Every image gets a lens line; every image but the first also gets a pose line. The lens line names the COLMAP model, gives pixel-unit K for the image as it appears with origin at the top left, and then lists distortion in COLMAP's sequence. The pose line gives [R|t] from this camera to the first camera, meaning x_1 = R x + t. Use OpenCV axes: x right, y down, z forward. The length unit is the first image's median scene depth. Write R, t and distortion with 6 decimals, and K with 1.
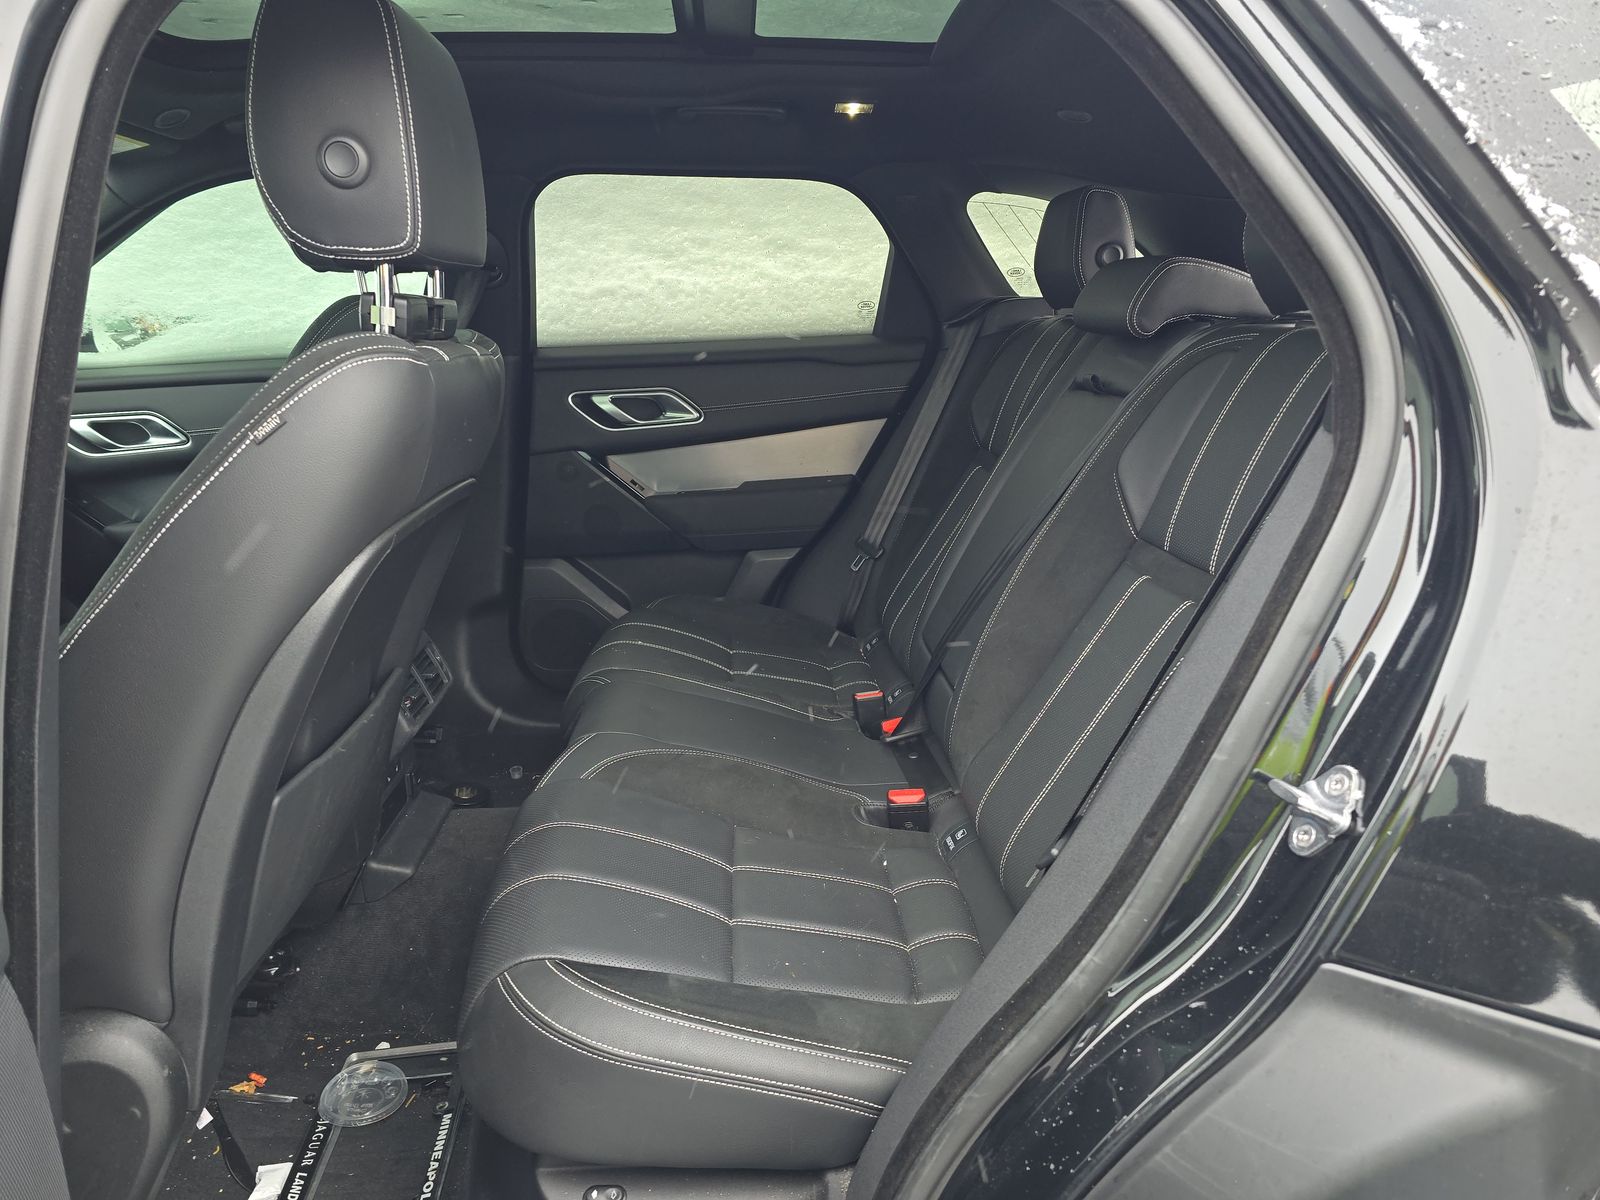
lens RADIAL K [[1091.2, 0, 800.0], [0, 1091.2, 600.0], [0, 0, 1]] dist [0.047071, -0.002678]
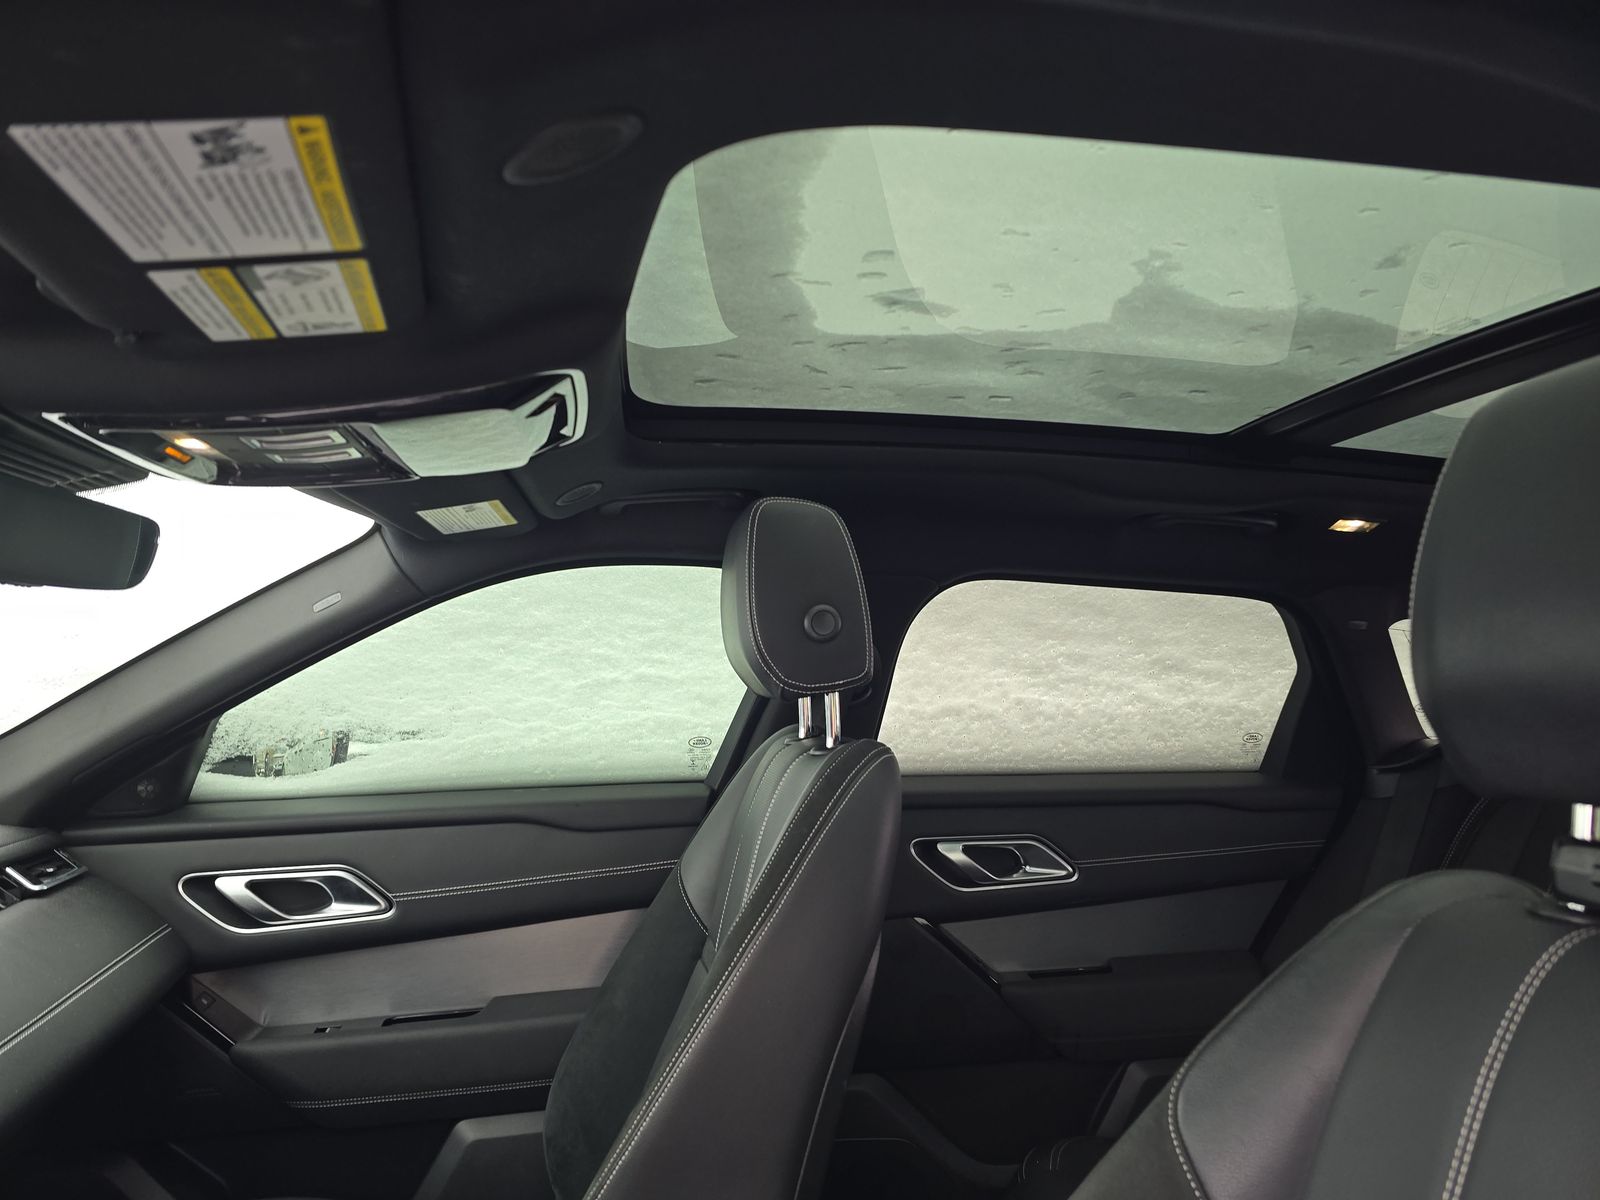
lens RADIAL K [[1091.2, 0, 800.0], [0, 1091.2, 600.0], [0, 0, 1]] dist [0.047071, -0.002678]
pose [[0.985379, 0.049932, 0.162896, -0.423032], [0.003015, 0.950833, -0.309691, -0.112644], [-0.170350, 0.305654, 0.936780, 0.249984]]
